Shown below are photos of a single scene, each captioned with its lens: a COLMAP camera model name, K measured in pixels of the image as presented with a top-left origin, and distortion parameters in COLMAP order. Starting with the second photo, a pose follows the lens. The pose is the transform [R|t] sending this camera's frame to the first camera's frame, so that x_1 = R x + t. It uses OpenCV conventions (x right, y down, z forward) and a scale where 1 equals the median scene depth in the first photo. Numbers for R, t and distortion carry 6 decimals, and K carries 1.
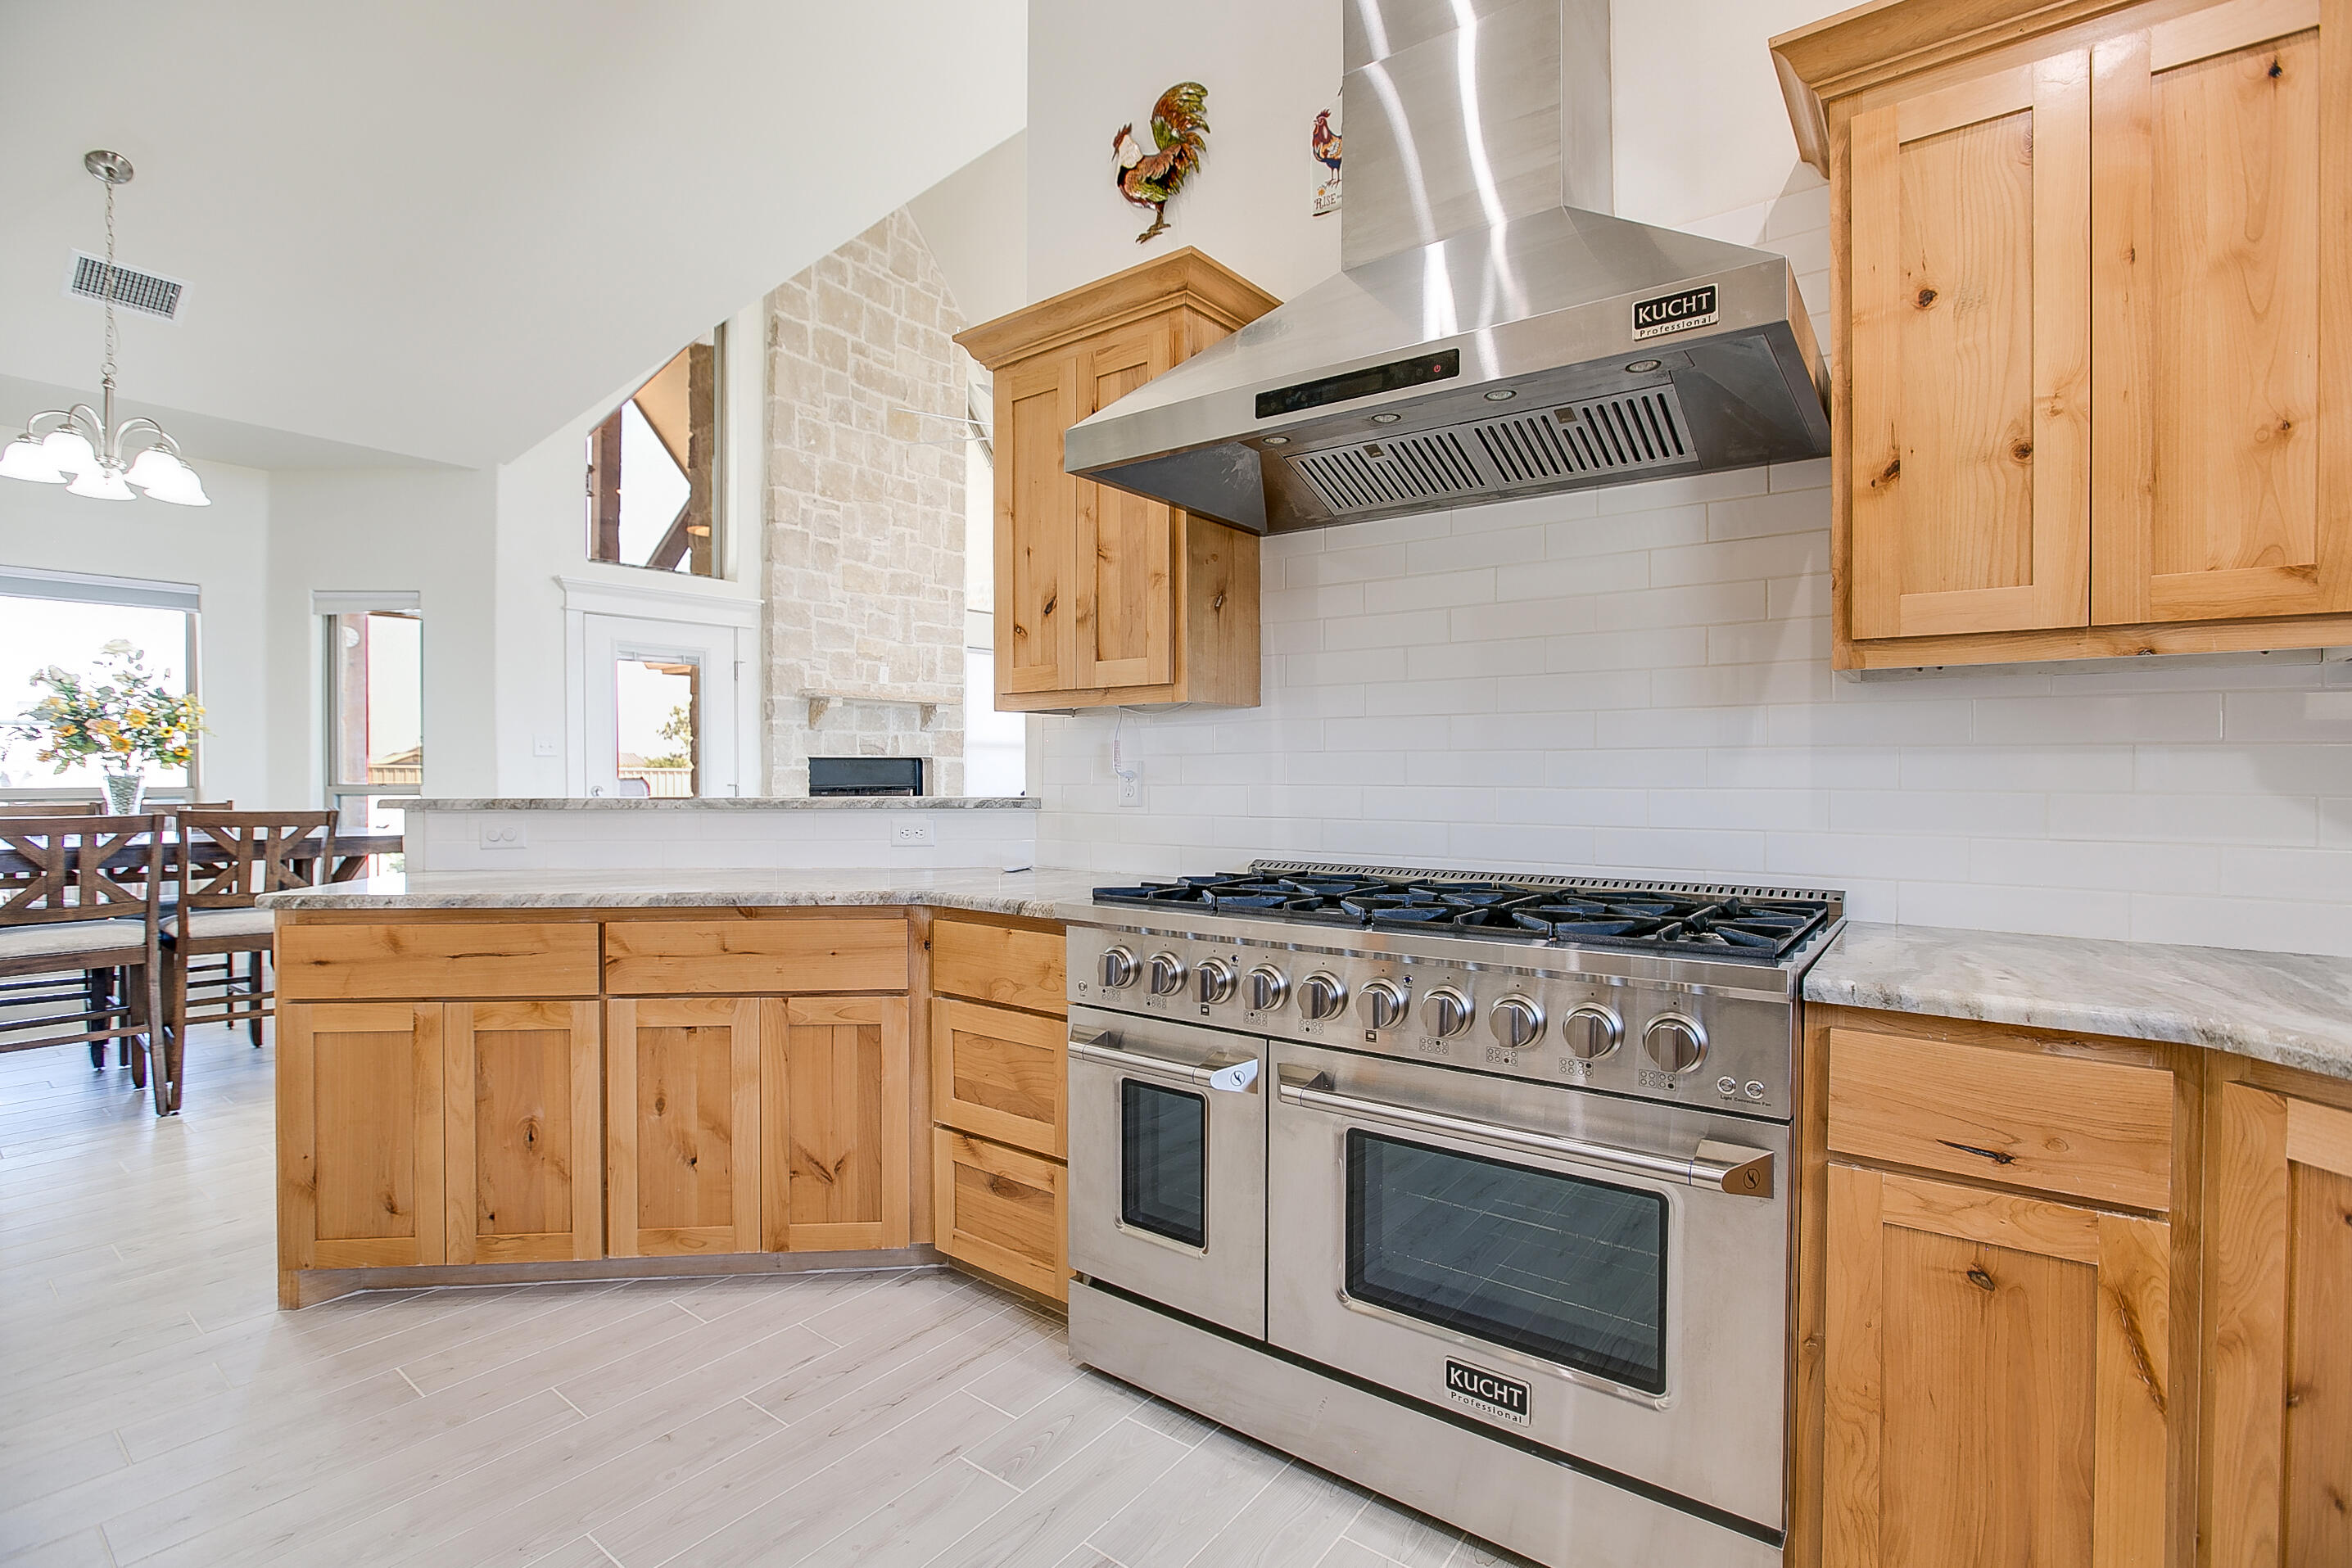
lens RADIAL K [[1078.0, 0, 1175.6], [0, 1078.0, 784.7], [0, 0, 1]] dist [-0.020366, 0.005009]
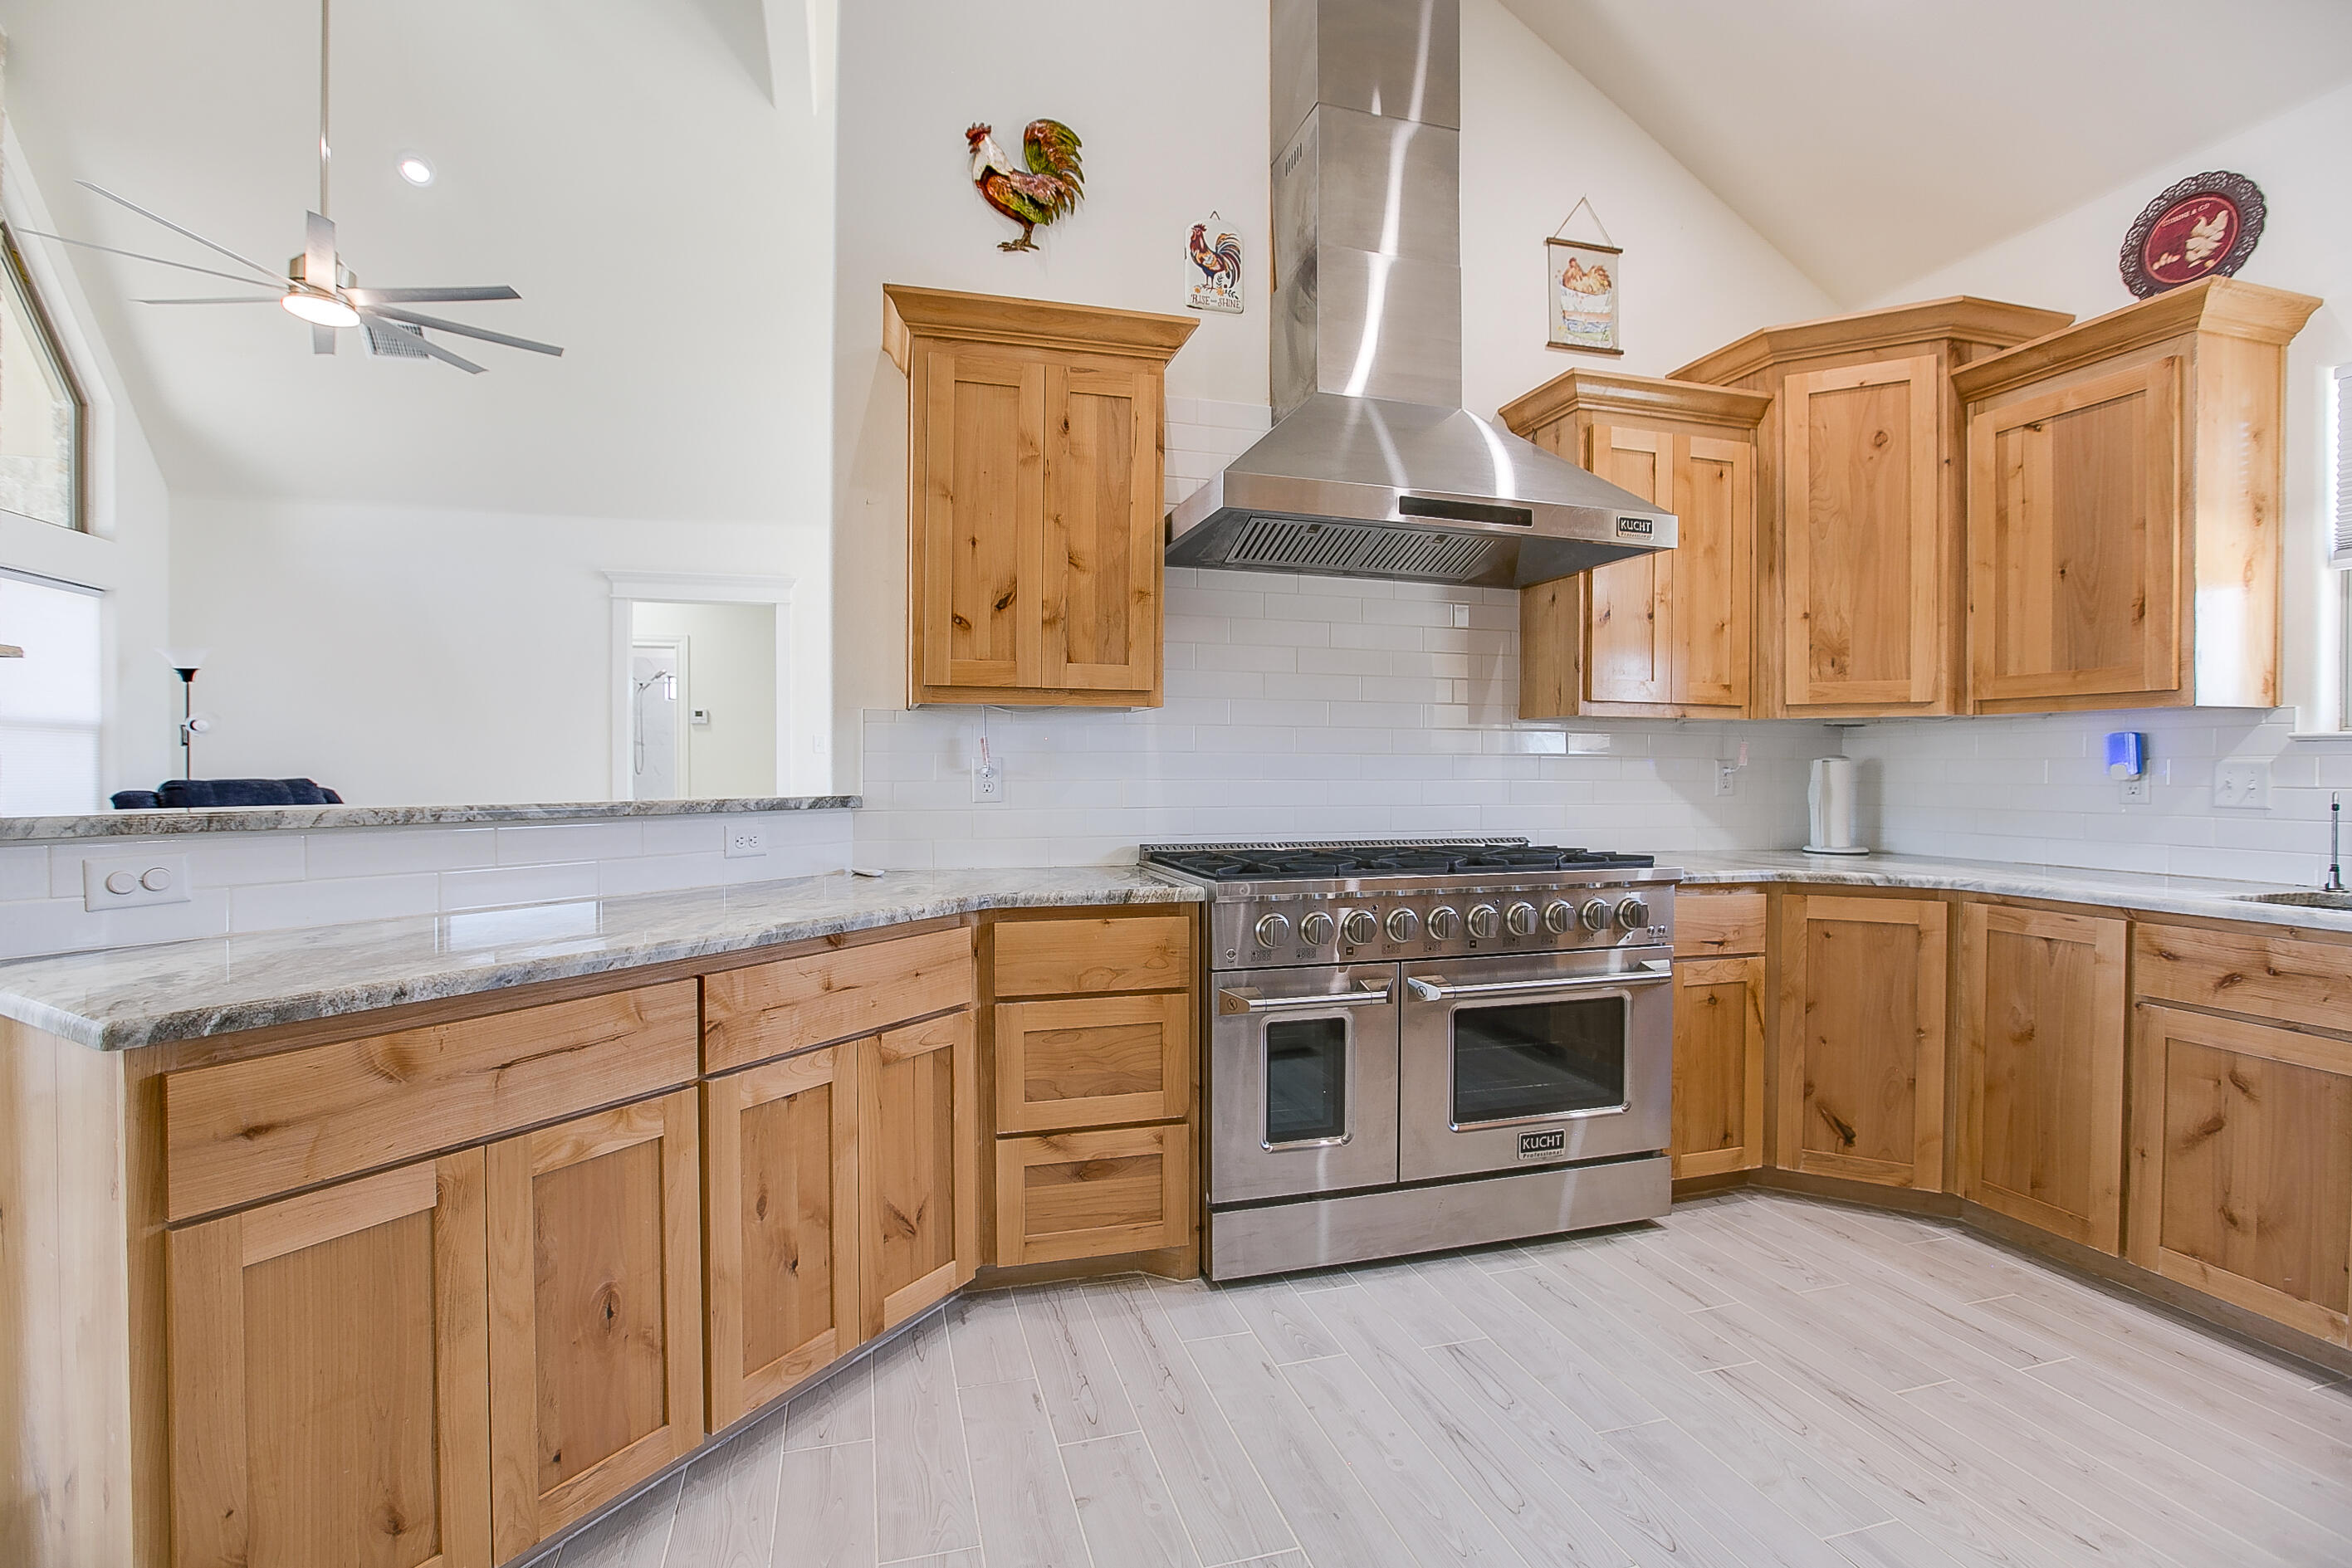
lens RADIAL K [[1078.0, 0, 1177.6], [0, 1078.0, 791.3], [0, 0, 1]] dist [-0.020366, 0.005009]
pose [[0.594450, -0.015062, 0.803991, -0.915424], [0.006764, 0.999883, 0.013730, -0.003722], [-0.804104, -0.002724, 0.594483, 0.312156]]
